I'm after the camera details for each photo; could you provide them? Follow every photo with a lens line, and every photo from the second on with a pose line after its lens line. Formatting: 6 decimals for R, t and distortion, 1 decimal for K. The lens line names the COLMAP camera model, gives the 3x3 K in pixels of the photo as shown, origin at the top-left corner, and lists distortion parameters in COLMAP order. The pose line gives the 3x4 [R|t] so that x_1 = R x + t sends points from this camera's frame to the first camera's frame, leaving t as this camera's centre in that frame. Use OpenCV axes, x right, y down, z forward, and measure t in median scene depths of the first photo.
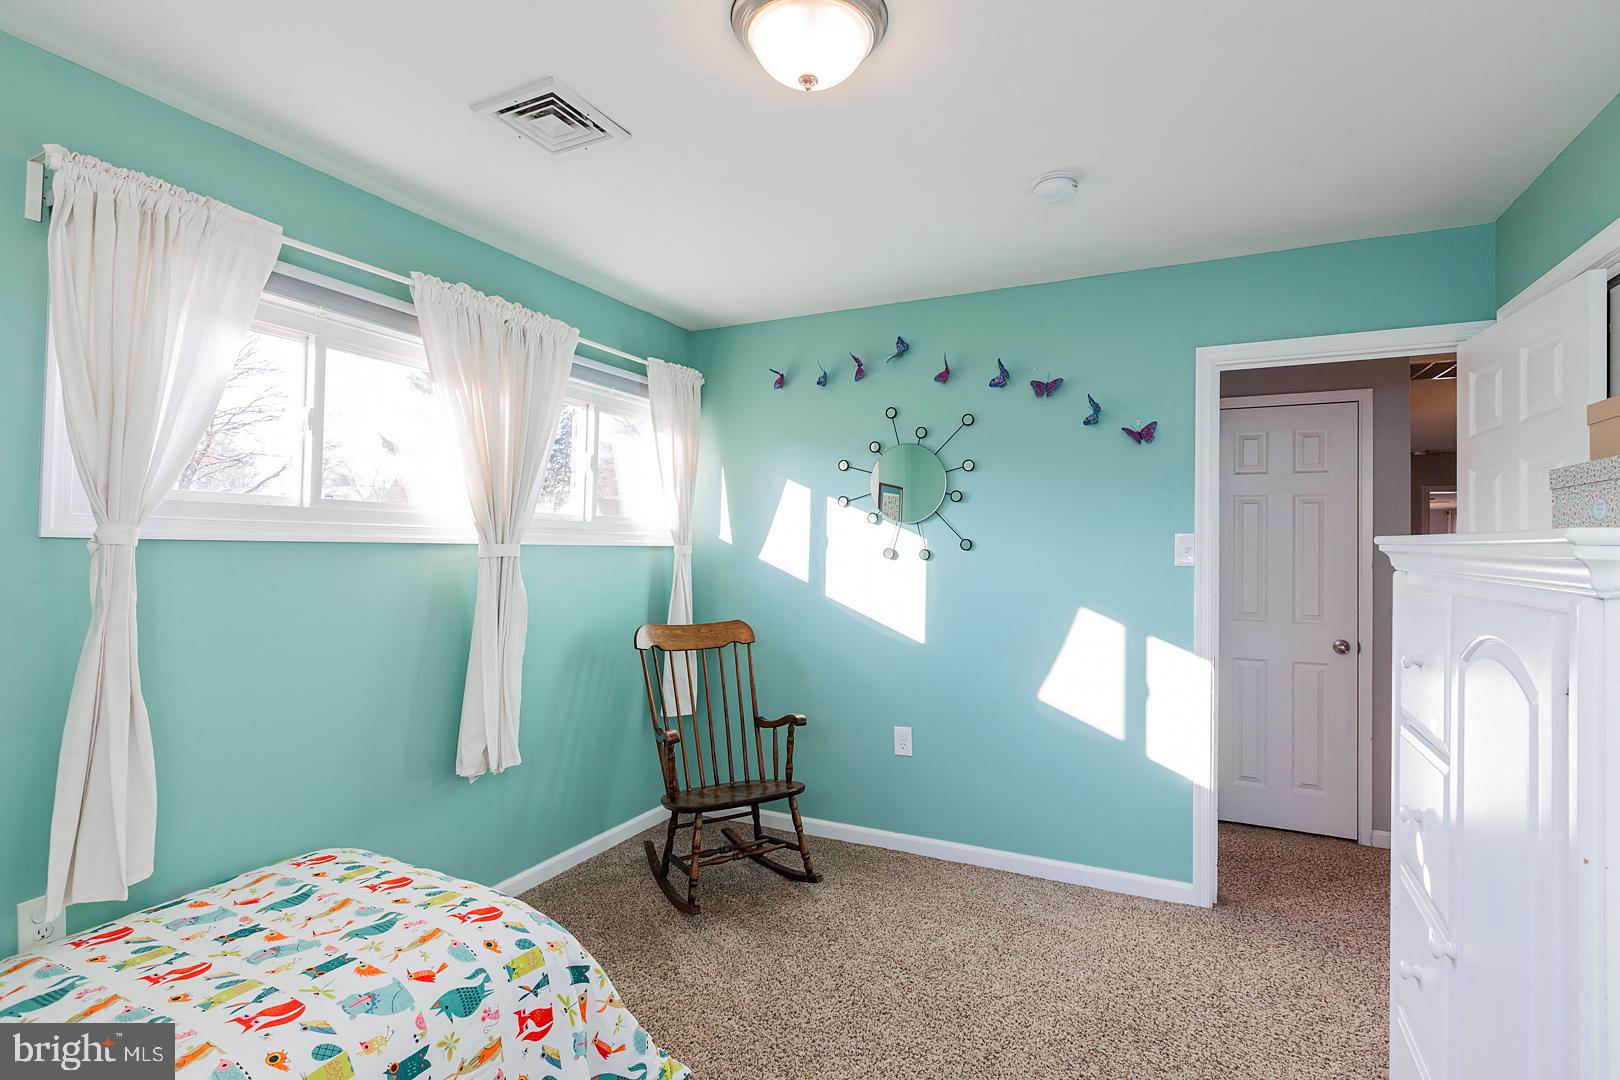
lens RADIAL K [[800.3, 0, 803.0], [0, 800.3, 537.5], [0, 0, 1]] dist [-0.006403, 0.000836]
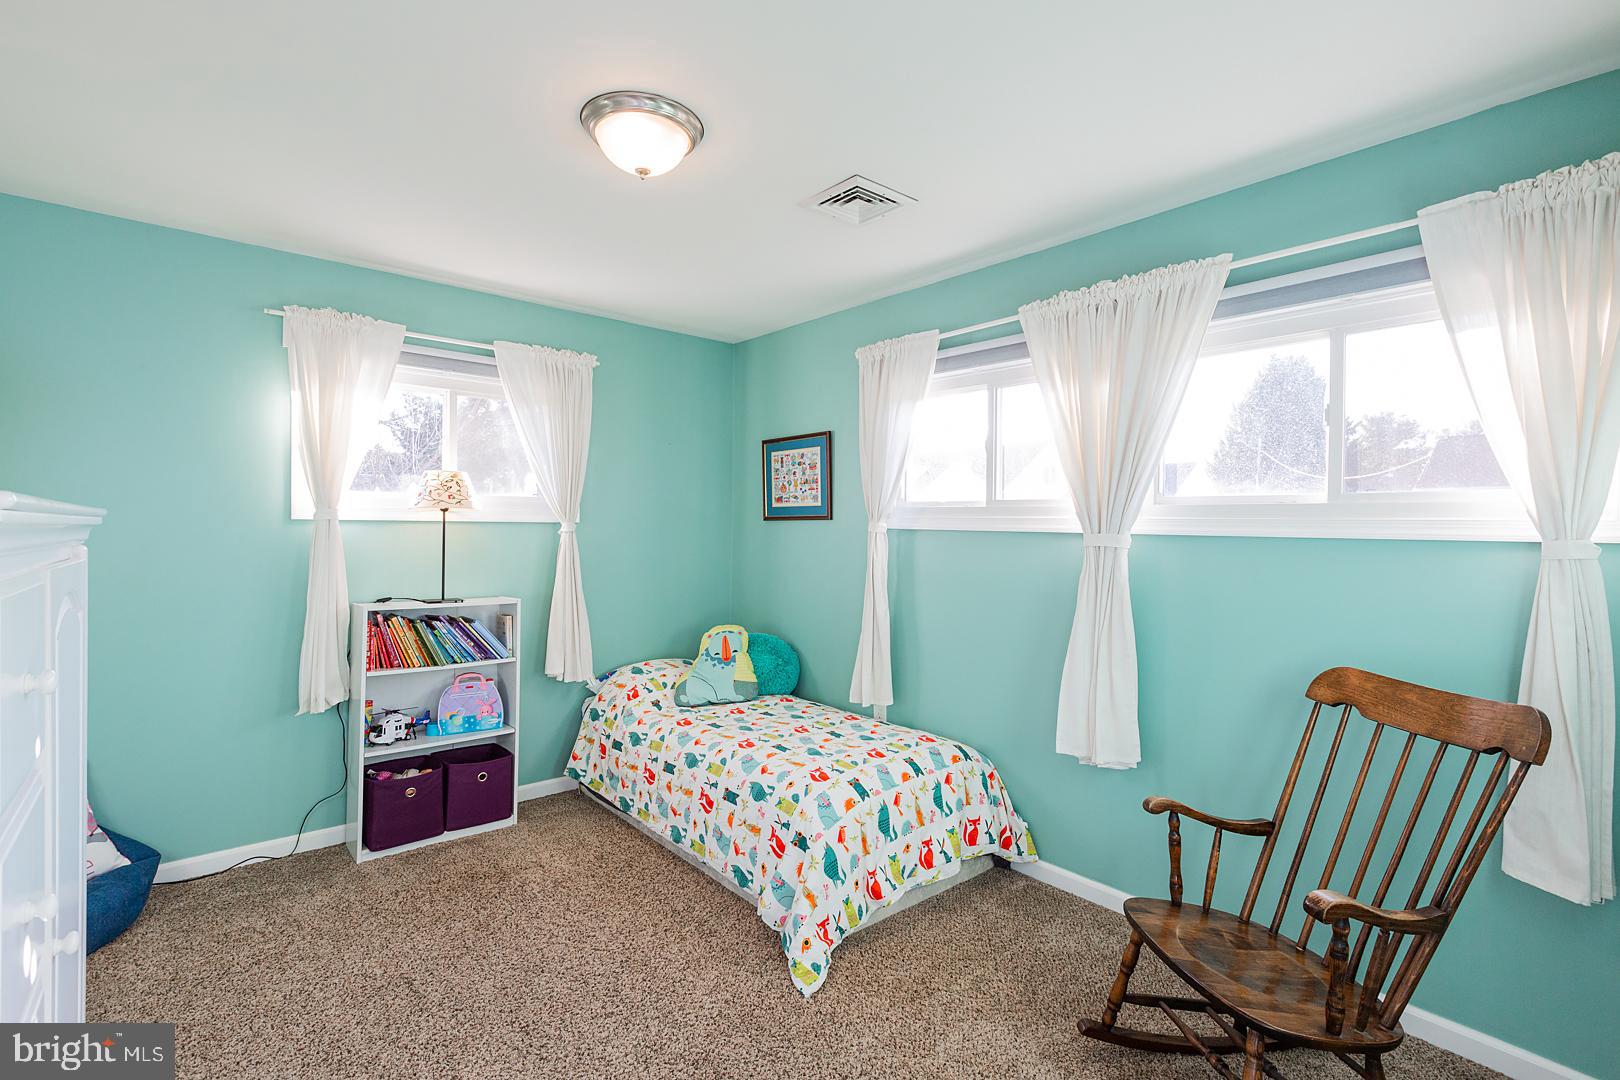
lens RADIAL K [[744.3, 0, 797.9], [0, 744.3, 537.1], [0, 0, 1]] dist [0.003583, 0.000364]
pose [[-0.412059, 0.007989, -0.911122, 0.897646], [0.002425, 0.999968, 0.007671, 0.005837], [0.911154, 0.000952, -0.412065, 1.536693]]
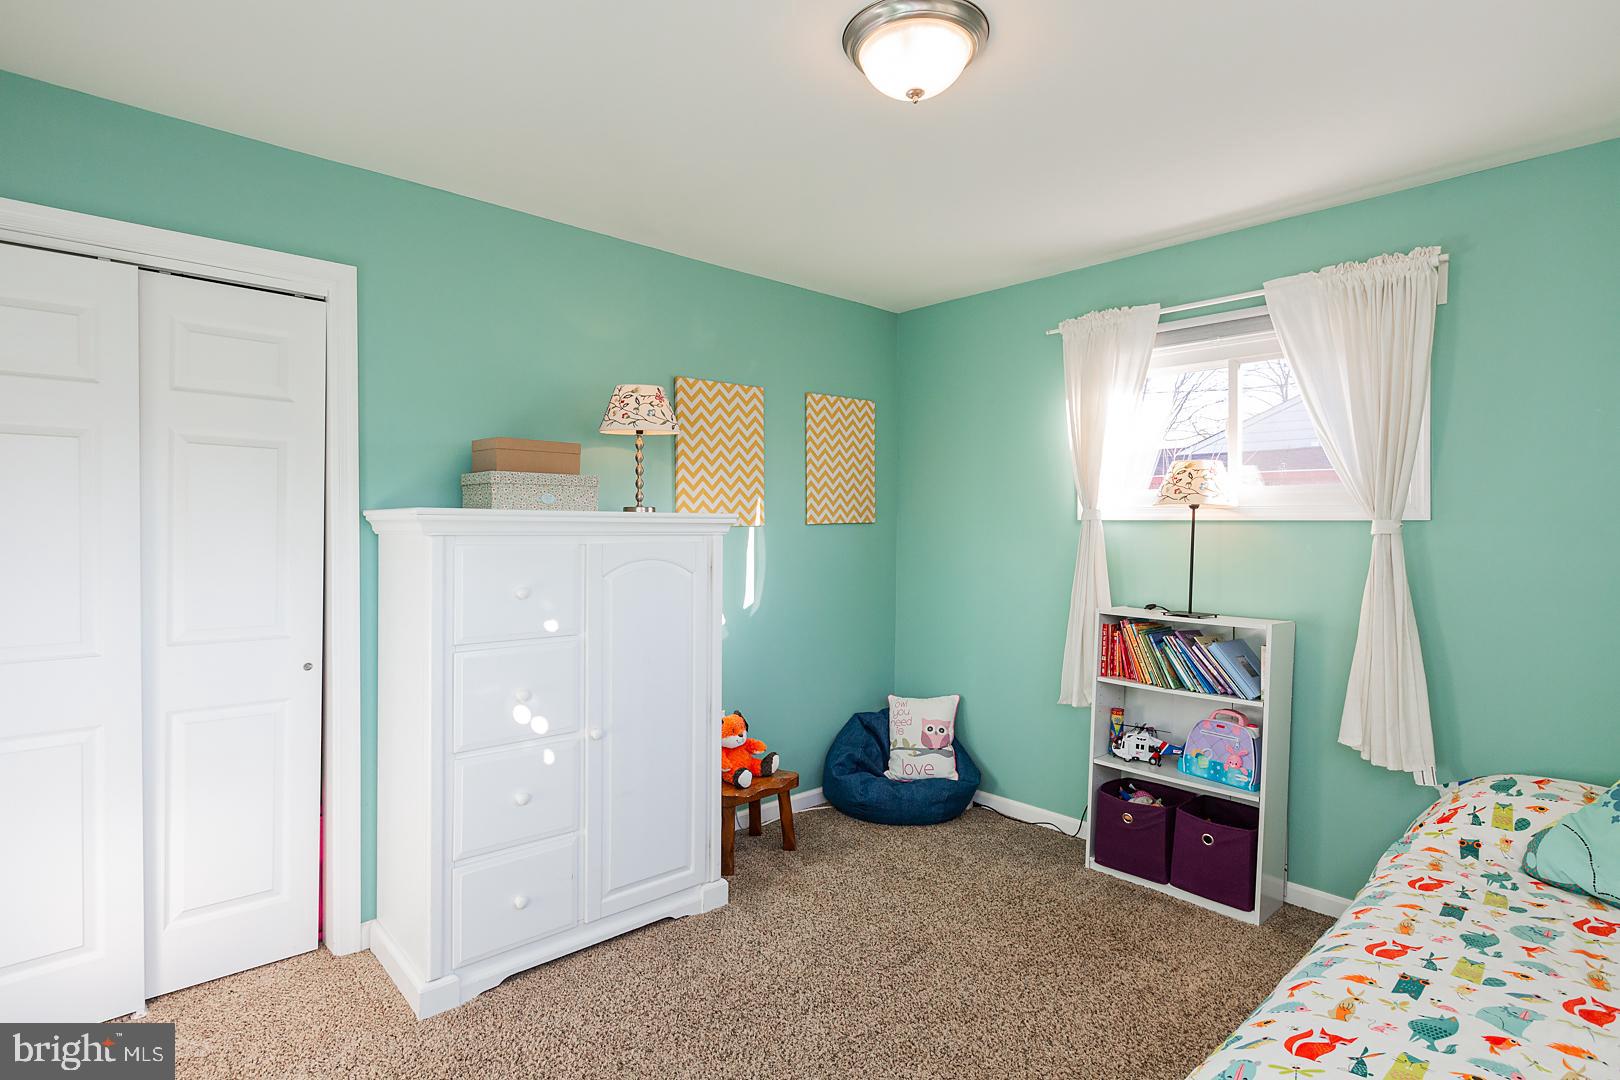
lens RADIAL K [[811.6, 0, 811.0], [0, 811.6, 543.3], [0, 0, 1]] dist [0.004643, -0.001025]
pose [[-0.928436, -0.017009, 0.371102, -0.249495], [-0.014423, 0.999849, 0.009743, 0.020647], [-0.371211, 0.003693, -0.928541, 1.833337]]
